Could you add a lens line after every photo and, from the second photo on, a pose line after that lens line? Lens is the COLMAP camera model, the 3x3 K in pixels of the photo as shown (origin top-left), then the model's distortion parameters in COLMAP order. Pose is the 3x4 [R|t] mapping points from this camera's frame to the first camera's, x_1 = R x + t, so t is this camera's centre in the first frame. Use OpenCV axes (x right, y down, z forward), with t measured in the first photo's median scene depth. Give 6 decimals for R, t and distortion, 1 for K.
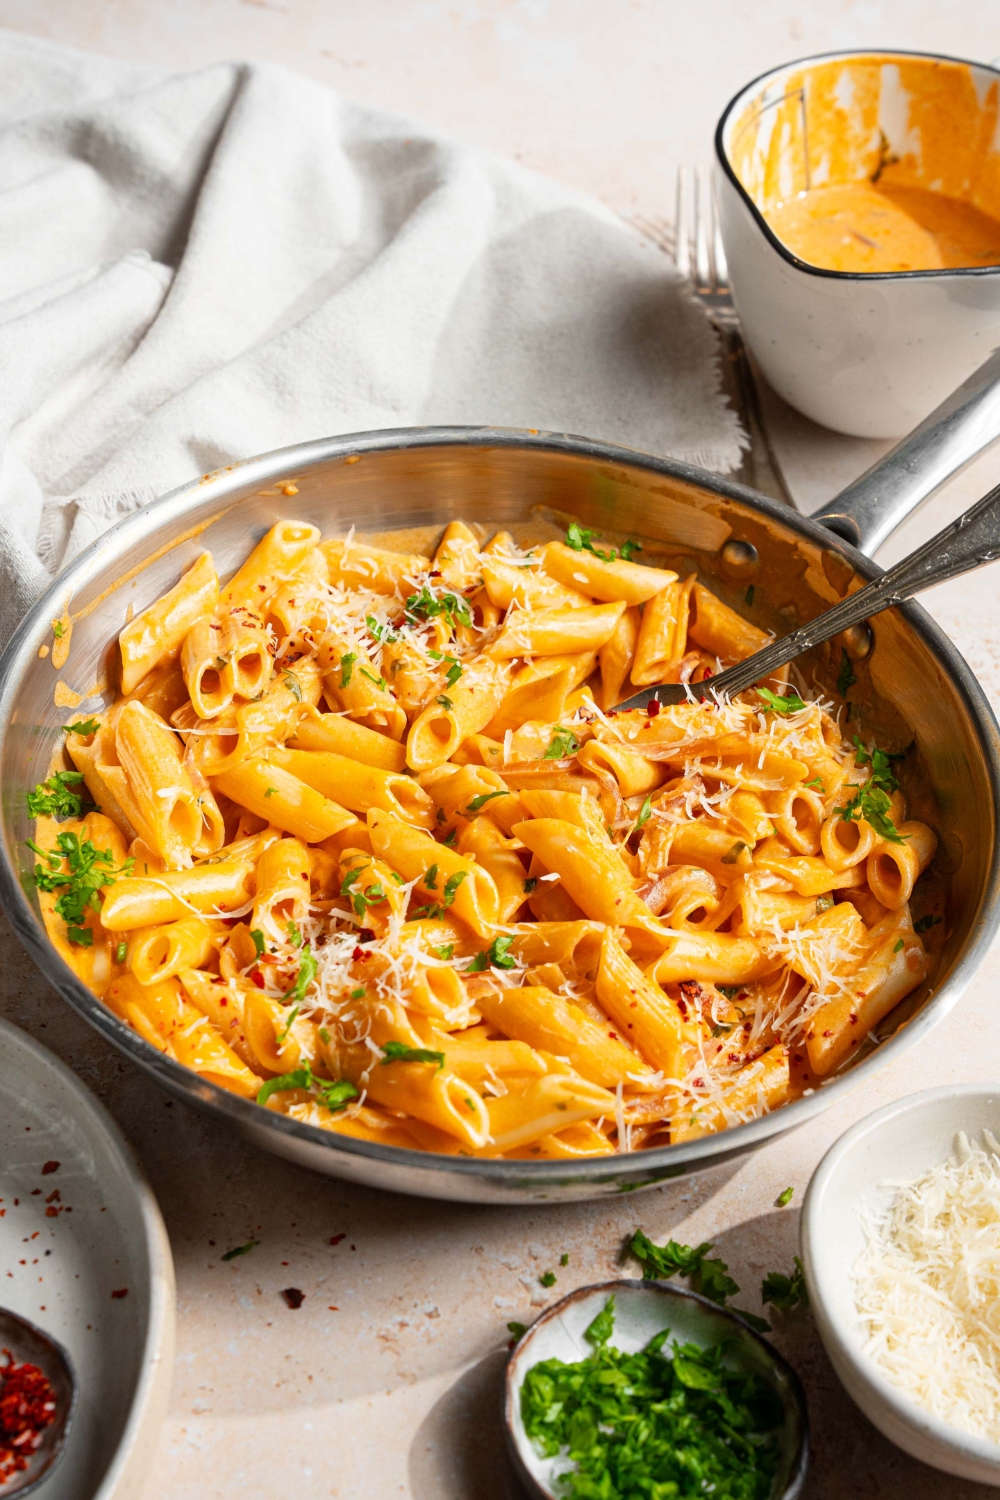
lens RADIAL K [[2345.9, 0, 494.0], [0, 2345.9, 750.6], [0, 0, 1]] dist [0.007443, 0.000000]
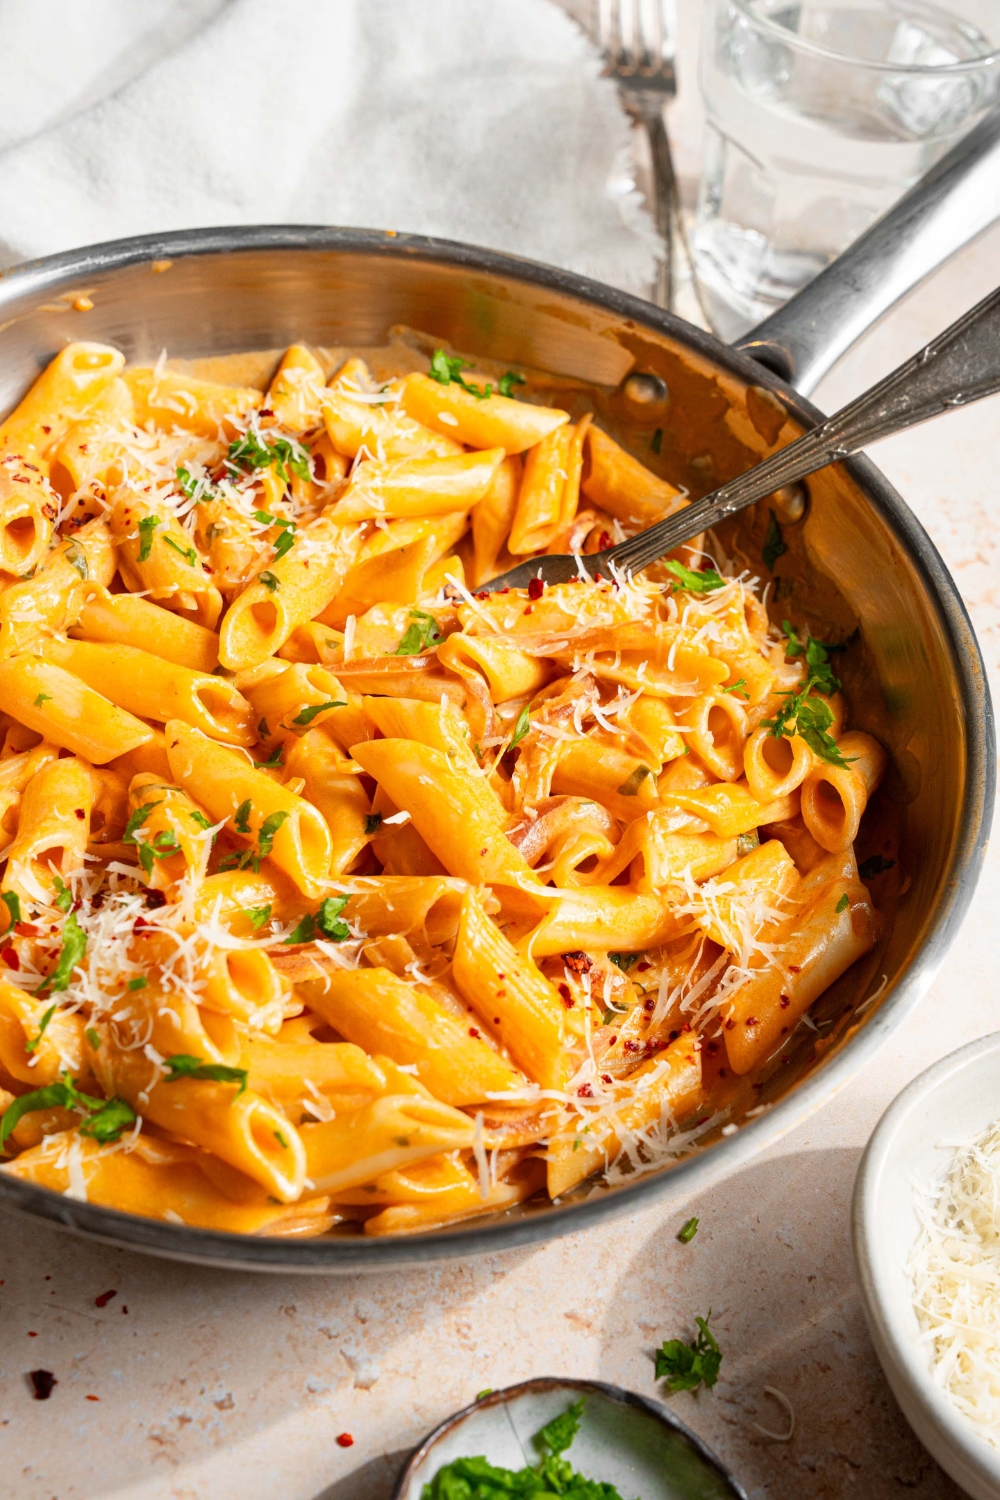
lens RADIAL K [[2345.9, 0, 507.6], [0, 2345.9, 752.0], [0, 0, 1]] dist [0.007443, 0.000000]
pose [[0.998991, 0.001415, 0.044886, 0.023595], [-0.005102, 0.996608, 0.082134, -0.028850], [-0.044617, -0.082280, 0.995610, 0.210253]]
